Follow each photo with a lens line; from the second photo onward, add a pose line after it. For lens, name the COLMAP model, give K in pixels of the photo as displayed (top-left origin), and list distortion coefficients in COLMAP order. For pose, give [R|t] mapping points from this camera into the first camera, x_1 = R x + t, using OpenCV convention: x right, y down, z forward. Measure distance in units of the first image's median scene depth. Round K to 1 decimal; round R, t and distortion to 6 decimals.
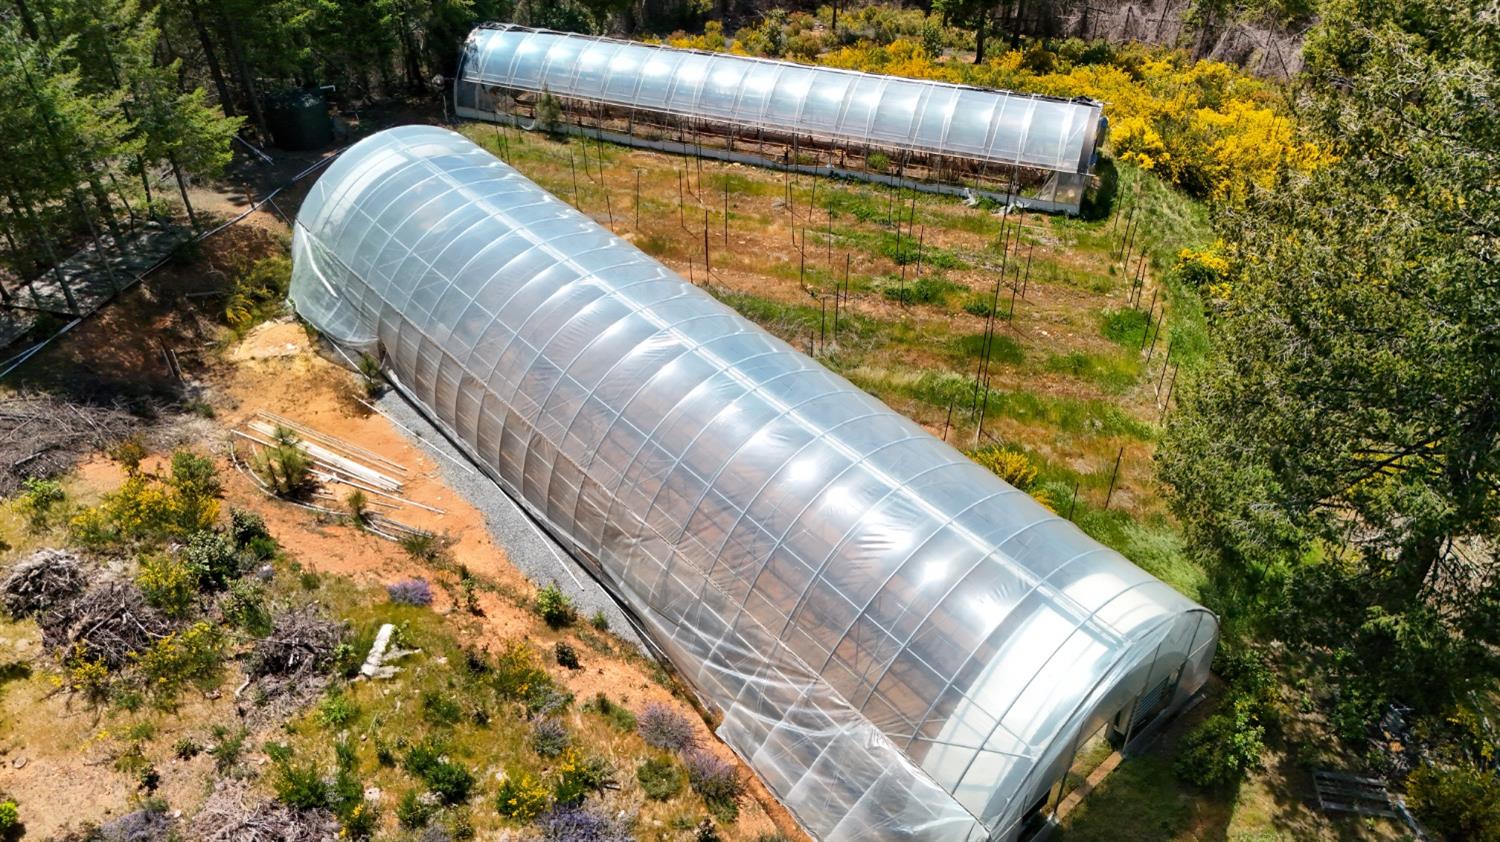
lens RADIAL K [[1110.2, 0, 749.3], [0, 1110.2, 416.0], [0, 0, 1]] dist [0.063037, -0.050050]
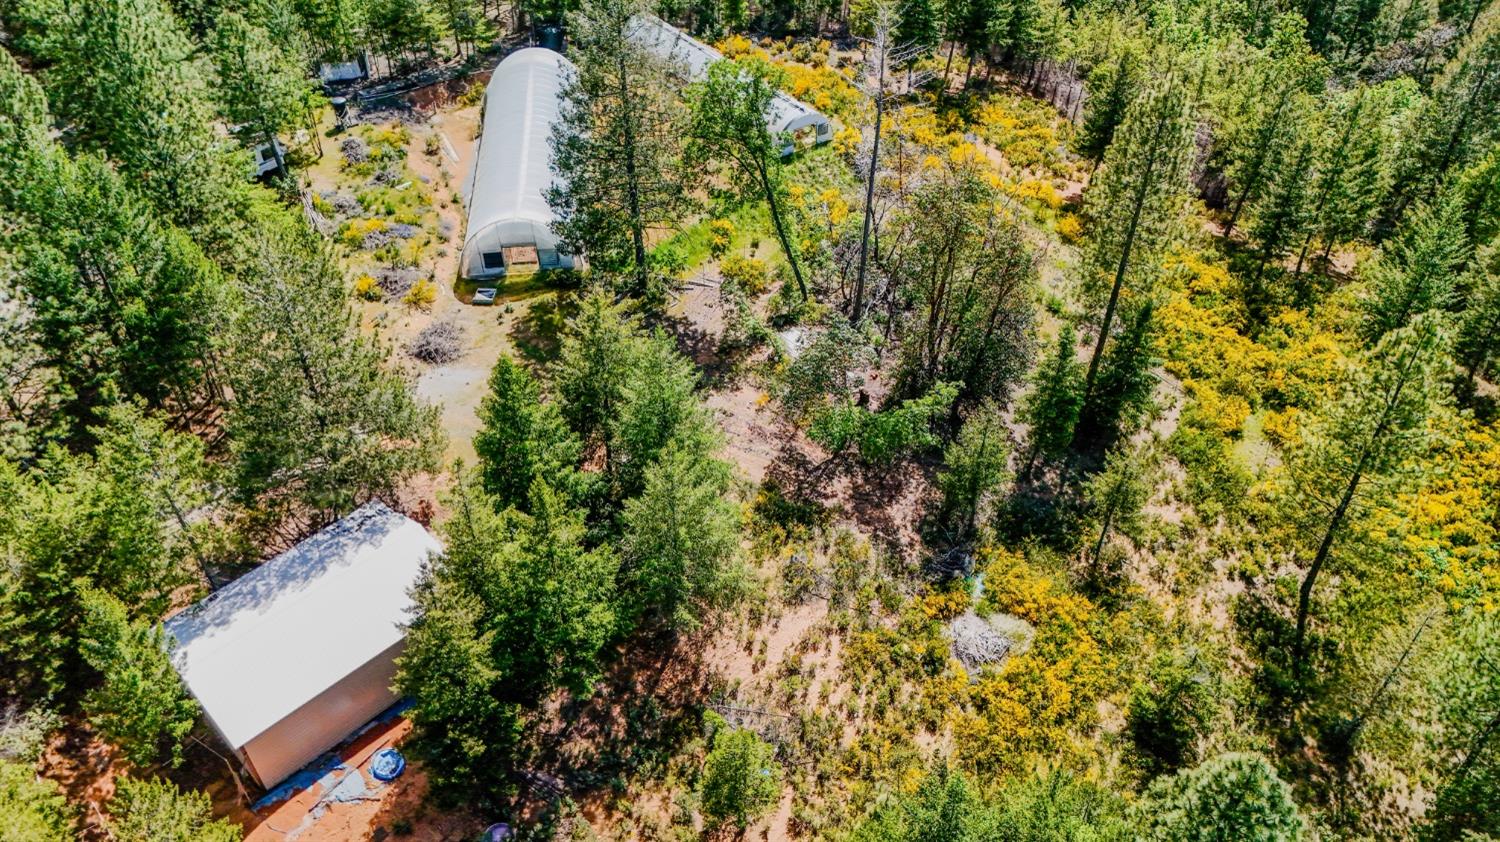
lens RADIAL K [[1110.2, 0, 758.1], [0, 1110.2, 417.5], [0, 0, 1]] dist [0.063037, -0.050050]
pose [[0.822415, 0.365509, -0.435932, 1.519494], [-0.347207, 0.929511, 0.124322, 0.037971], [0.450644, 0.049115, 0.891352, -1.024178]]
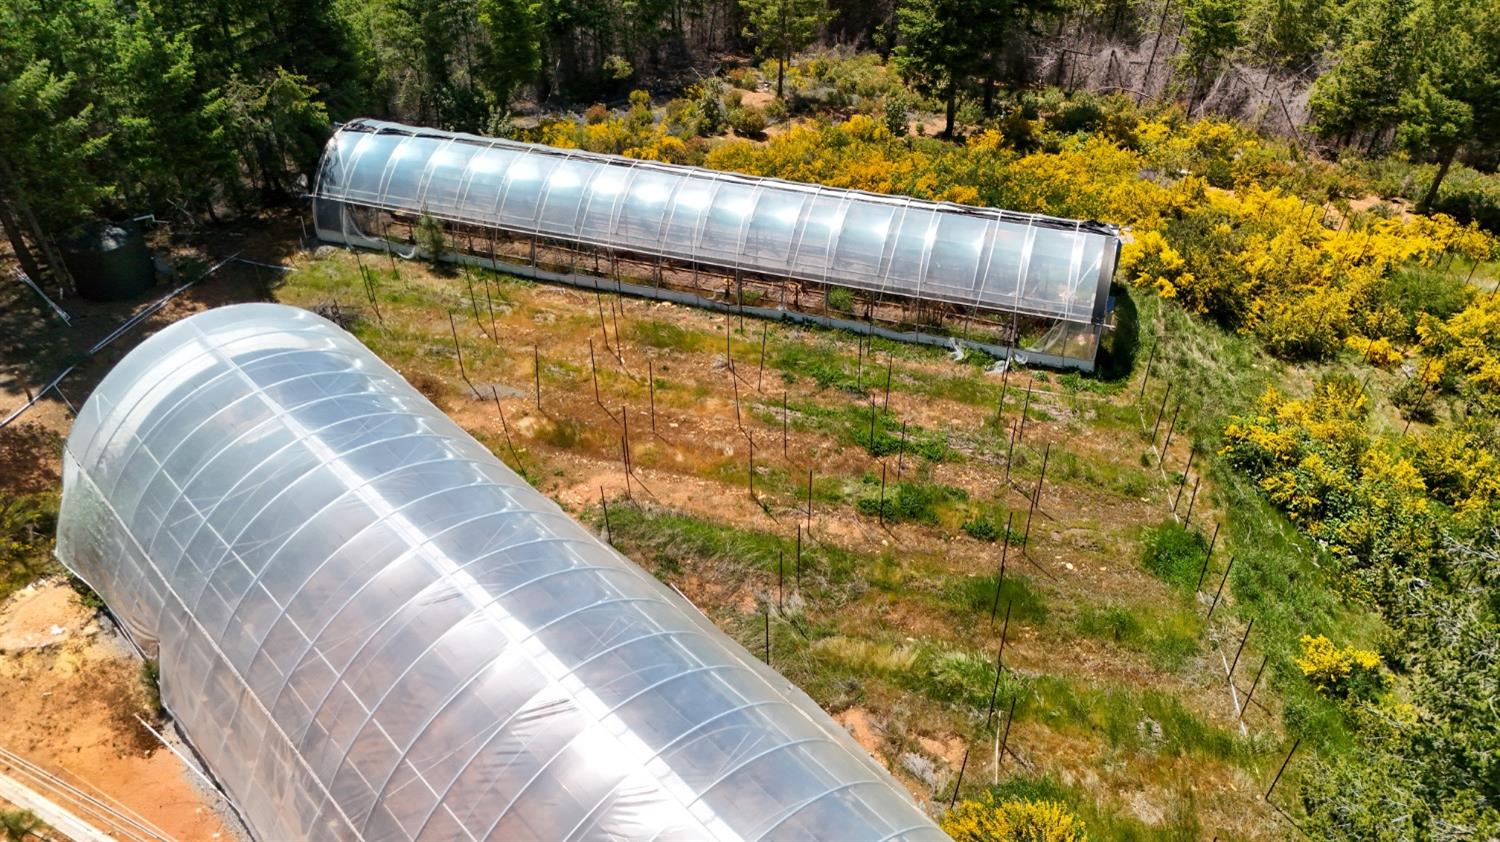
lens RADIAL K [[1110.2, 0, 752.1], [0, 1110.2, 415.7], [0, 0, 1]] dist [0.063037, -0.050050]
pose [[0.998653, -0.033377, 0.039729, 0.018539], [0.032753, 0.999331, 0.016252, -0.182267], [-0.040245, -0.014929, 0.999078, 0.225206]]
